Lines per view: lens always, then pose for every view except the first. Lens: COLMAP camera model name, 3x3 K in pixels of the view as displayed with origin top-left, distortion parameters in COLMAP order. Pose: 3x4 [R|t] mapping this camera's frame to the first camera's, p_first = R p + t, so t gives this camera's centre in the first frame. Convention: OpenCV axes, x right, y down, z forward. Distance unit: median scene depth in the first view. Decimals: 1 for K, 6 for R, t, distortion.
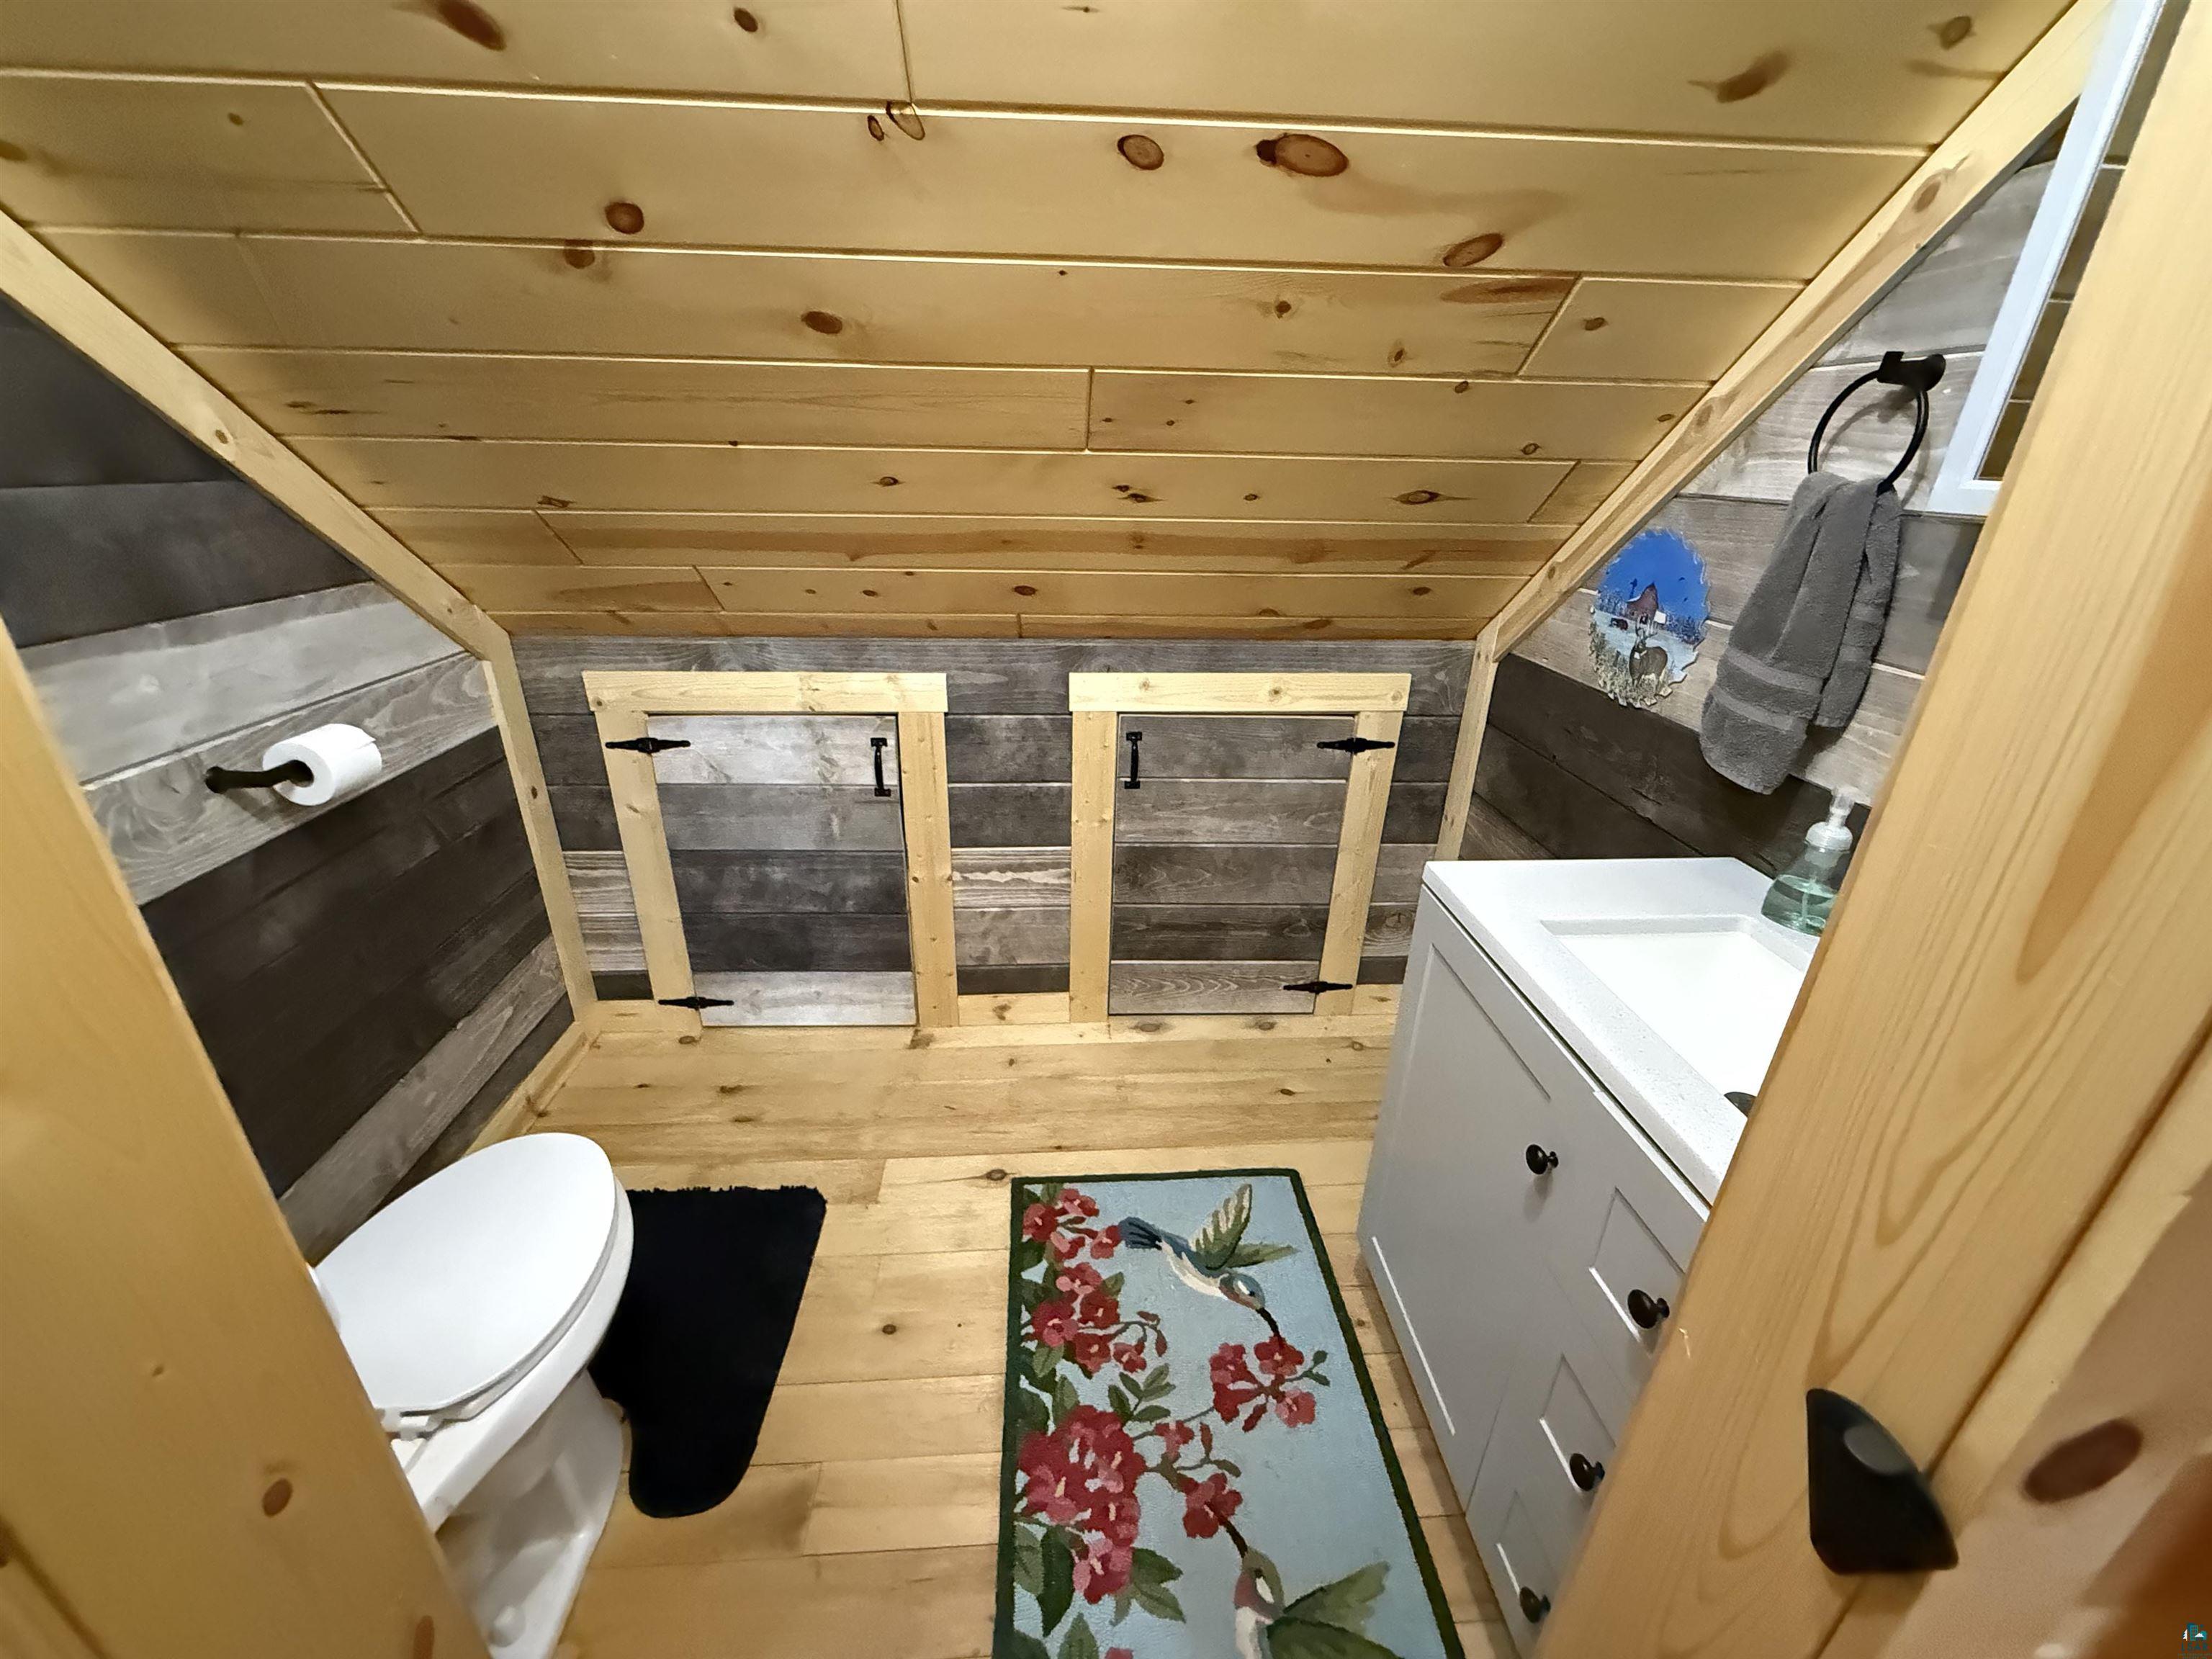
lens RADIAL K [[886.3, 0, 1095.0], [0, 886.3, 830.8], [0, 0, 1]] dist [0.002767, 0.000823]
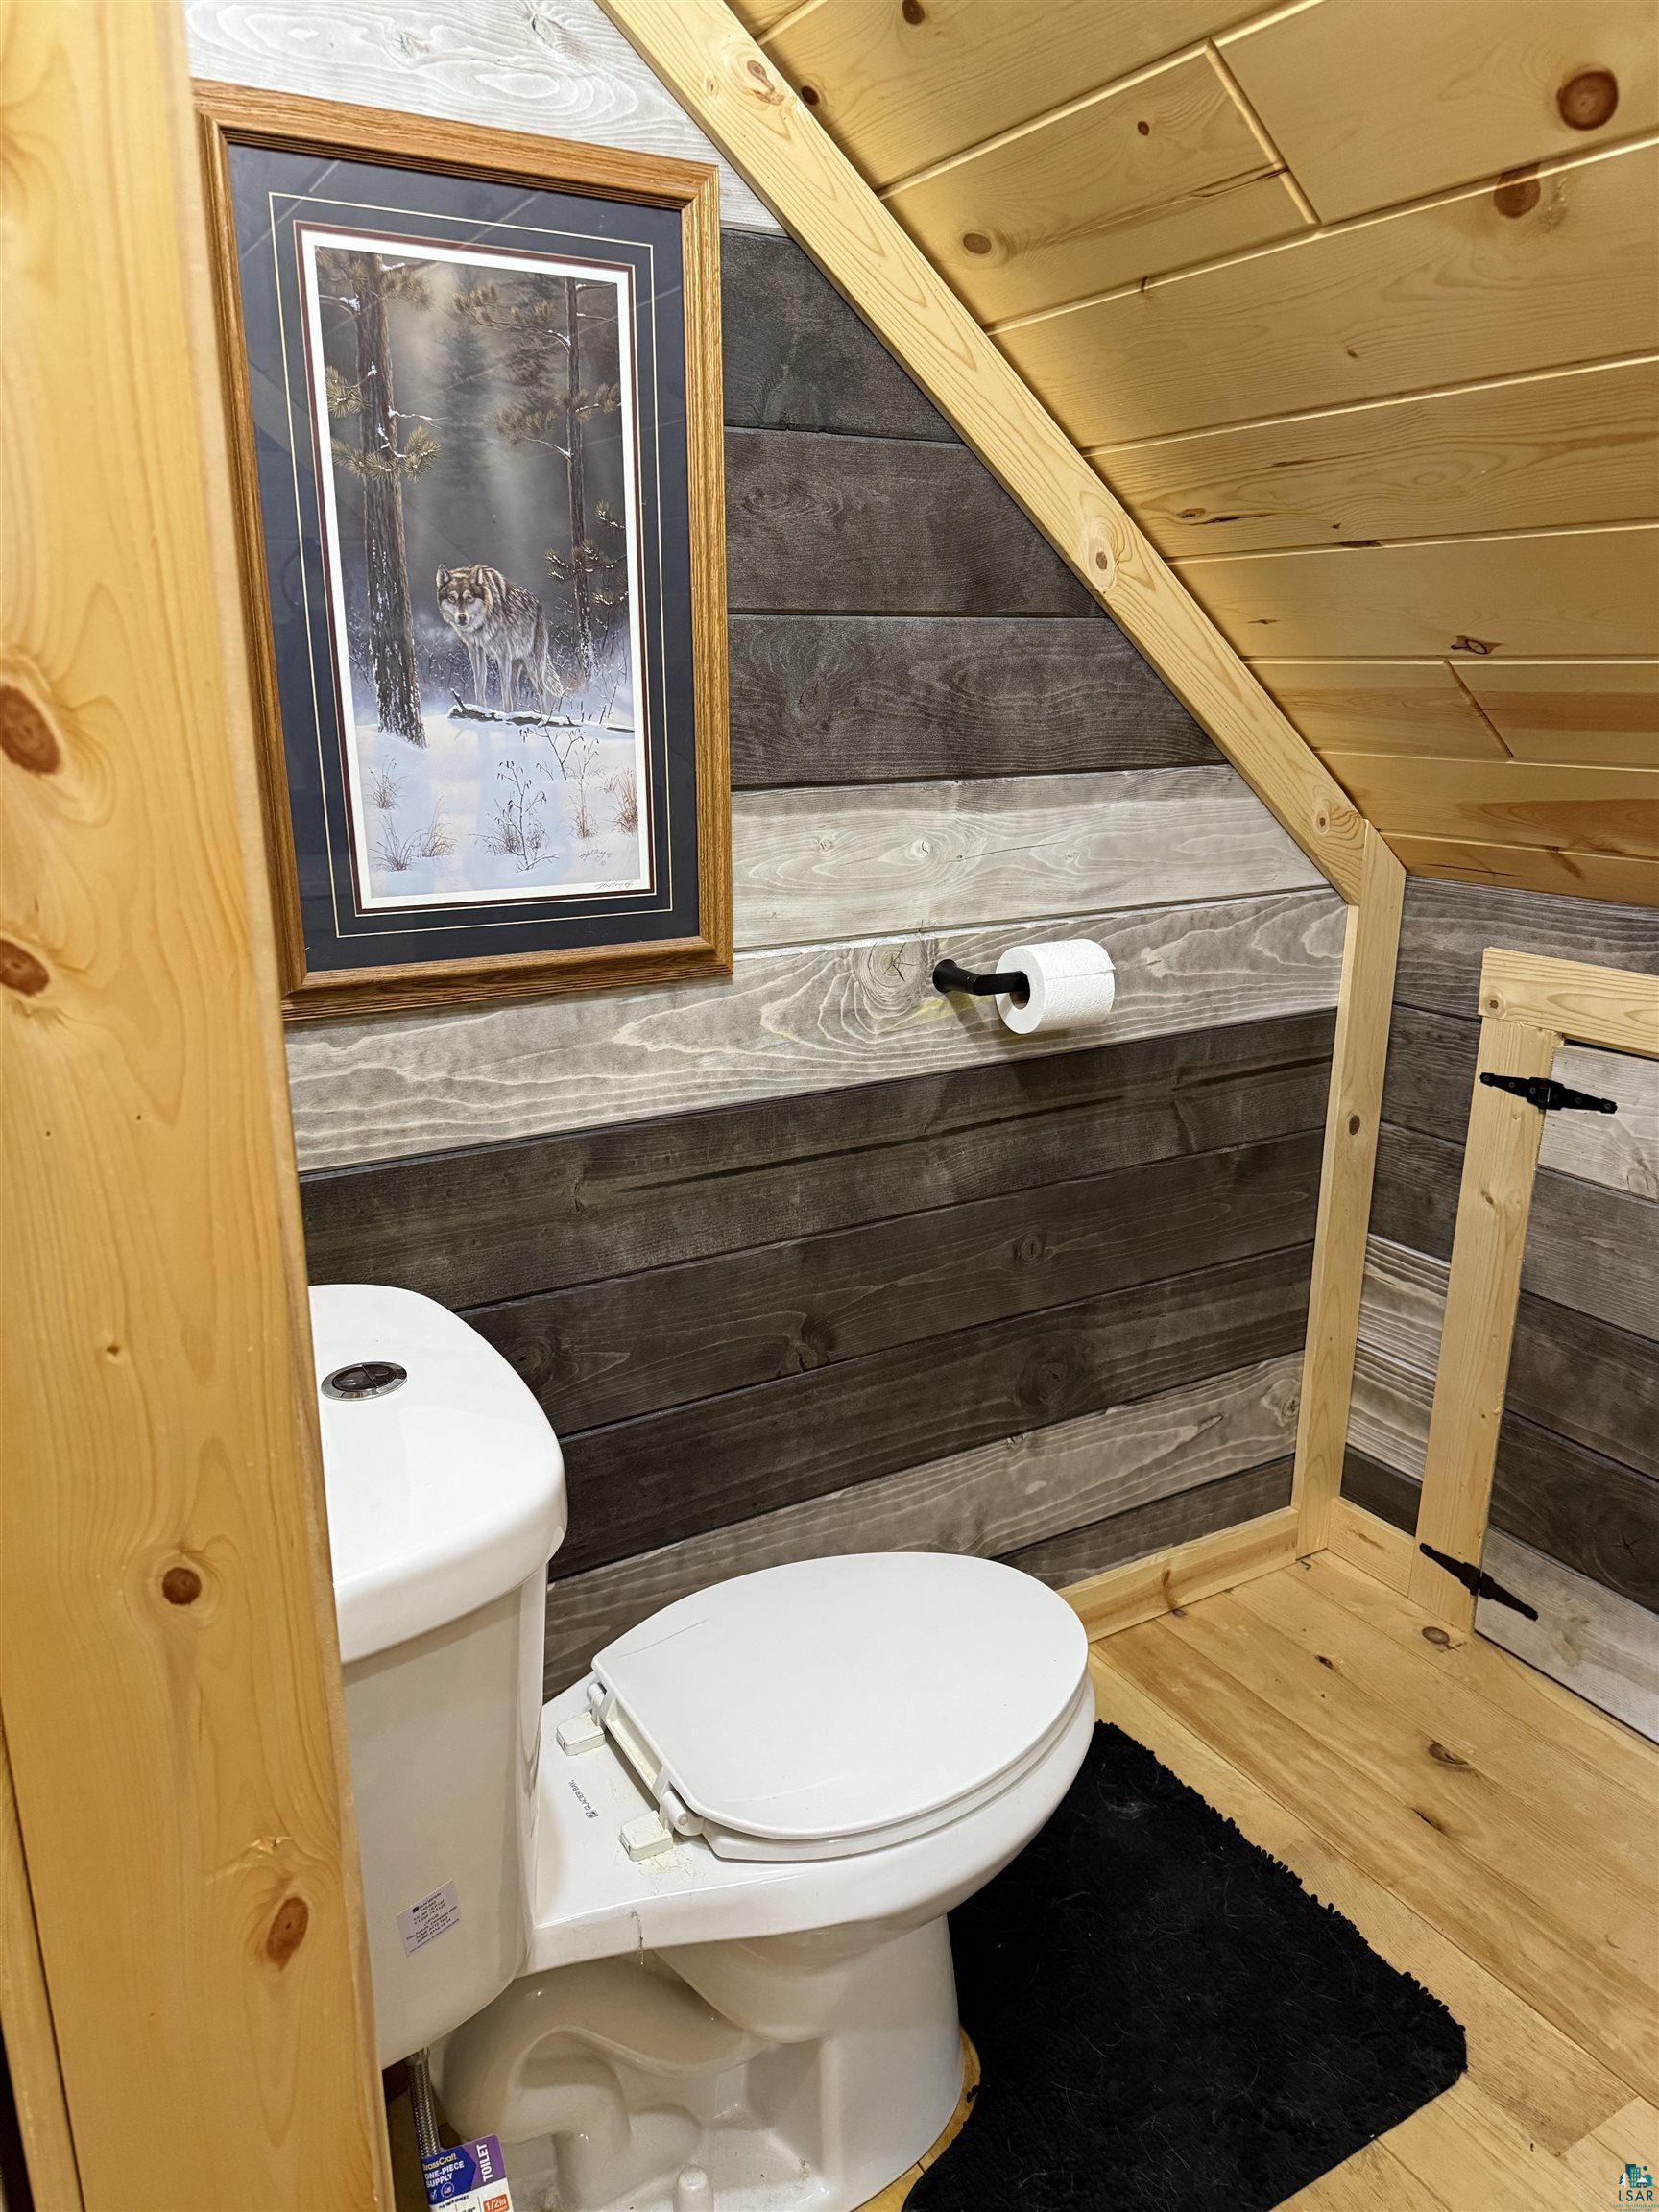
lens RADIAL K [[1572.7, 0, 829.3], [0, 1572.7, 1121.9], [0, 0, 1]] dist [0.059714, -0.049930]
pose [[0.457408, 0.233799, -0.857972, 0.176305], [-0.341080, 0.937153, 0.073538, -0.001792], [0.821245, 0.259001, 0.508405, 0.177617]]
